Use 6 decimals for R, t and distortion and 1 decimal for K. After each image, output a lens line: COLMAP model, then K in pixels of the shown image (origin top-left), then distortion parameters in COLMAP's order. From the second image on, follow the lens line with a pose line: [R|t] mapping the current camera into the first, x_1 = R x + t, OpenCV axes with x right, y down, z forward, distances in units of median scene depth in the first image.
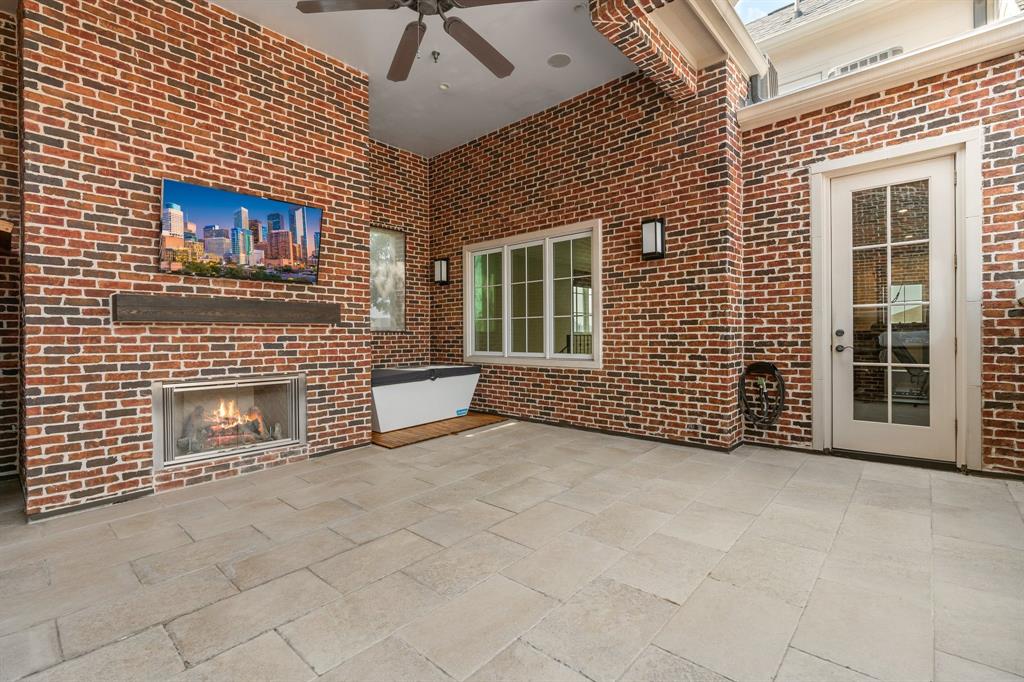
lens RADIAL K [[466.4, 0, 512.0], [0, 466.4, 341.0], [0, 0, 1]] dist [-0.004096, -0.000141]
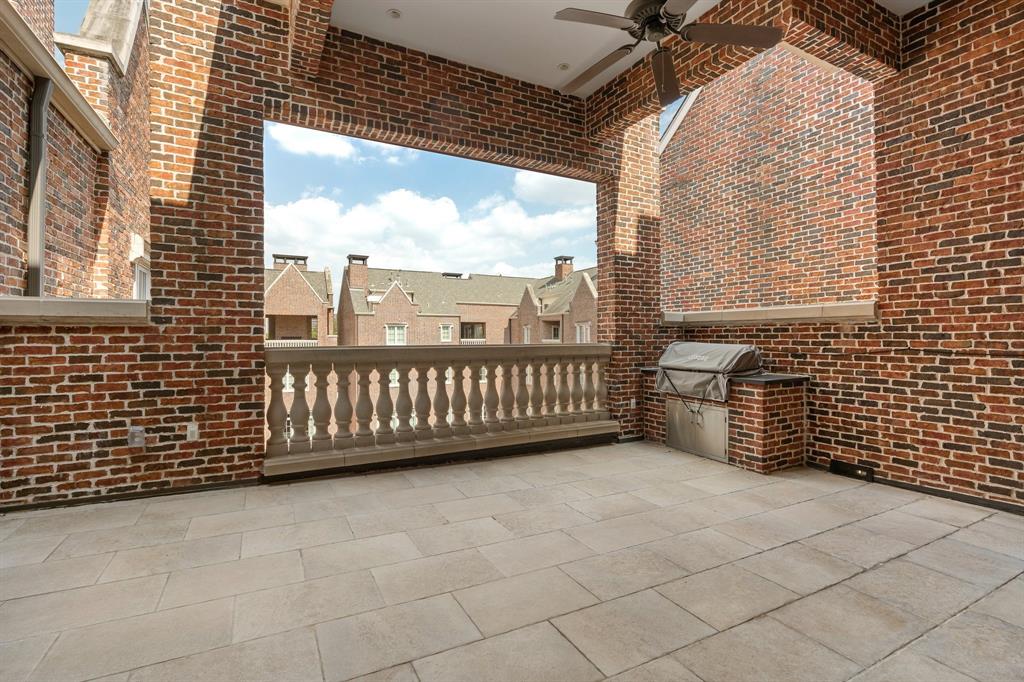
lens RADIAL K [[466.4, 0, 512.0], [0, 466.4, 341.0], [0, 0, 1]] dist [-0.004096, -0.000141]
pose [[-0.939437, 0.009566, 0.342589, -0.141892], [0.014706, 0.999815, 0.012411, -0.030529], [-0.342407, 0.016698, -0.939403, 1.350008]]
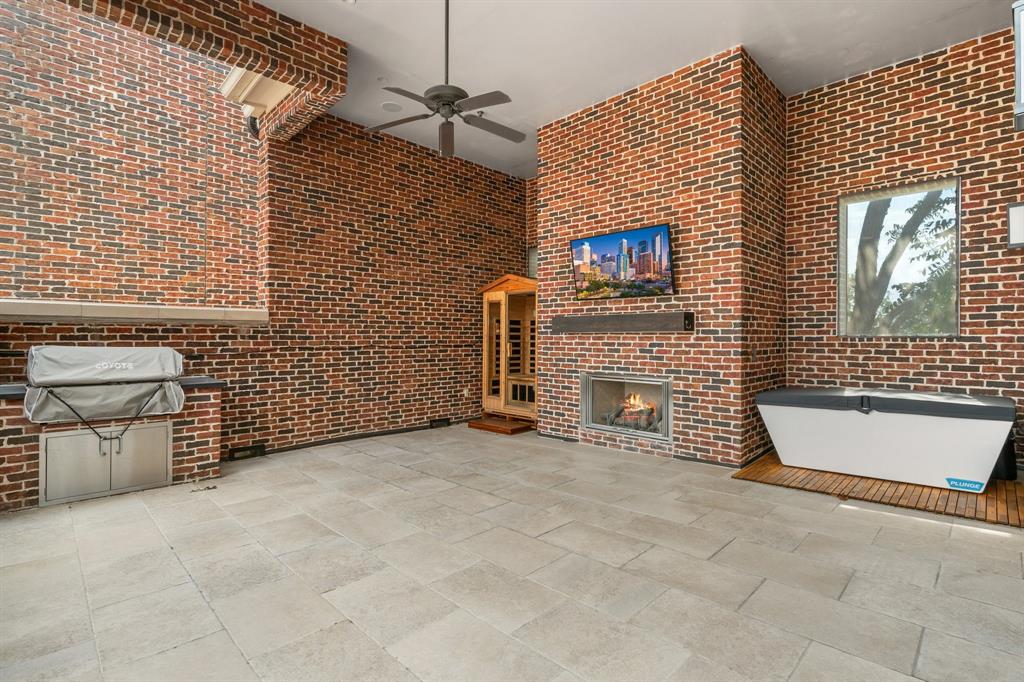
lens RADIAL K [[482.2, 0, 516.9], [0, 482.2, 338.5], [0, 0, 1]] dist [-0.007579, 0.000106]
pose [[-0.054612, 0.013697, -0.998414, 0.813626], [-0.009295, 0.999856, 0.014225, -0.040061], [0.998464, 0.010057, -0.054476, 0.836219]]
